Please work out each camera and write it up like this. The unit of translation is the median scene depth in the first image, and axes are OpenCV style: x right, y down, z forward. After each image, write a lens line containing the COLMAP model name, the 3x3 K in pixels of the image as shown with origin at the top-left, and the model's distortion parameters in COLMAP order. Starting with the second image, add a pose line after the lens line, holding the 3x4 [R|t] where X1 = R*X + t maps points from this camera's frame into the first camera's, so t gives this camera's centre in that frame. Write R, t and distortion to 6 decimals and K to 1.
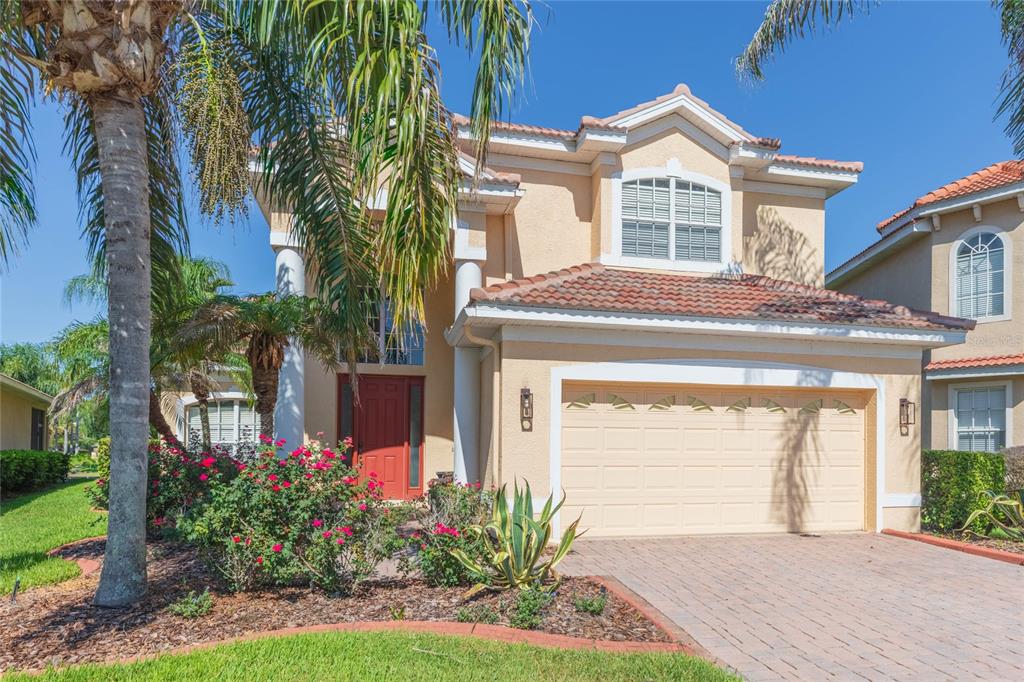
lens RADIAL K [[724.8, 0, 555.8], [0, 724.8, 423.1], [0, 0, 1]] dist [-0.027952, 0.012801]
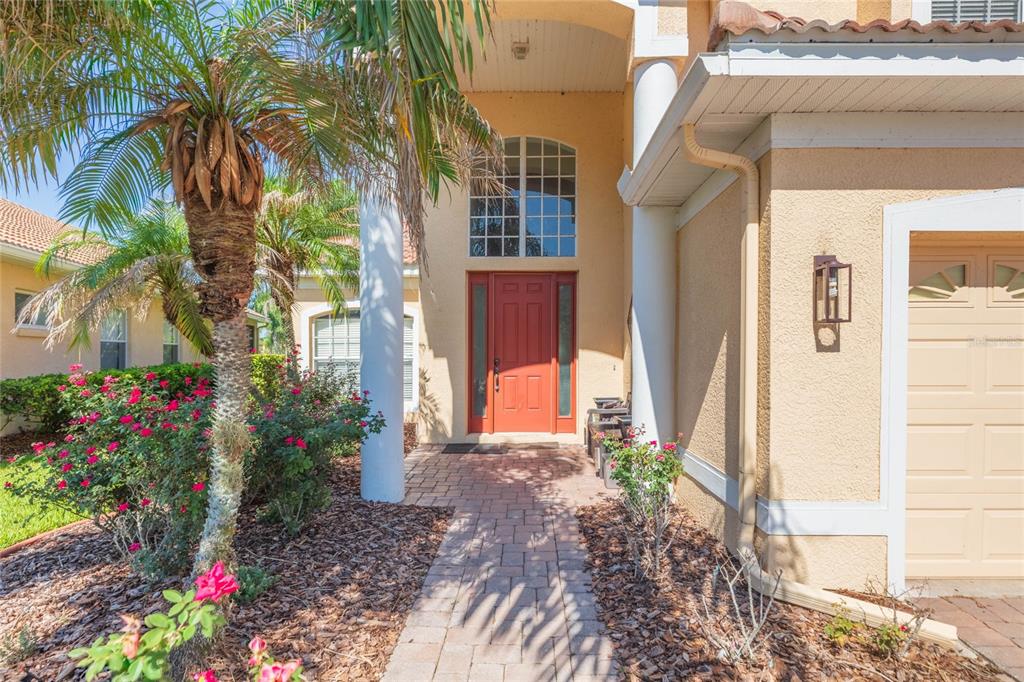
lens RADIAL K [[561.8, 0, 513.2], [0, 561.8, 343.0], [0, 0, 1]] dist [-0.008747, -0.000284]
pose [[0.965078, -0.010875, -0.261739, -0.113385], [0.016360, 0.999690, 0.018784, -0.002843], [0.261453, -0.022409, 0.964956, 0.509143]]
